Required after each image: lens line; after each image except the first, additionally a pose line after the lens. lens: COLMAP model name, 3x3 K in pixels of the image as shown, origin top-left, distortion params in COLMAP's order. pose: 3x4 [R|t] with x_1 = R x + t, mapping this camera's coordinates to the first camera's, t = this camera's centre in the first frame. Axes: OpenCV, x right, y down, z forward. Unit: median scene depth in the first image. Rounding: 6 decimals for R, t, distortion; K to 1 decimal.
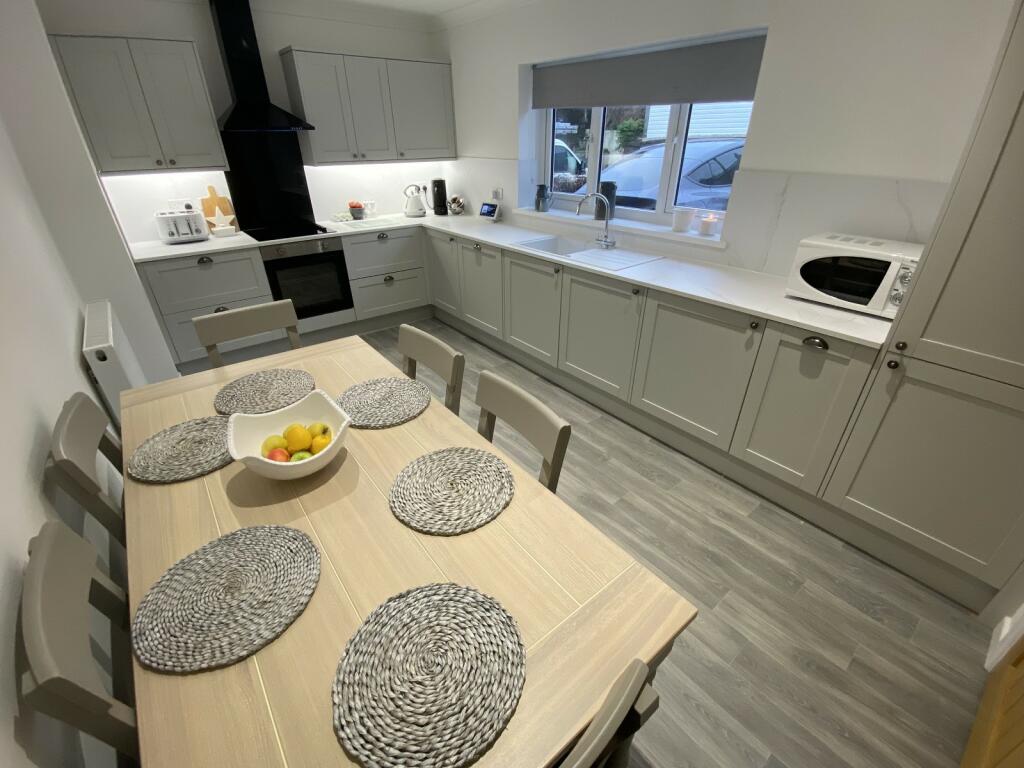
lens RADIAL K [[439.9, 0, 509.9], [0, 439.9, 369.4], [0, 0, 1]] dist [-0.019700, -0.000108]
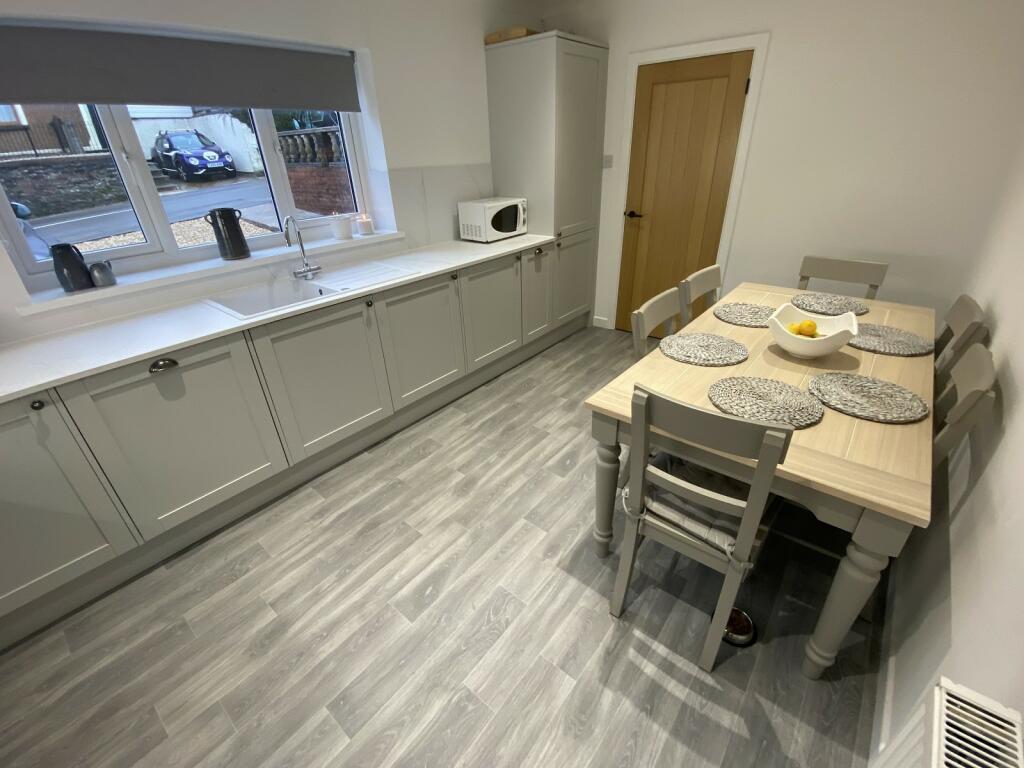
lens RADIAL K [[437.0, 0, 512.0], [0, 437.0, 384.0], [0, 0, 1]] dist [0.015380, -0.000344]
pose [[-0.202993, -0.464548, 0.861968, -0.662535], [0.466117, 0.728314, 0.502288, -0.375370], [-0.861120, 0.503739, 0.068692, 0.746364]]
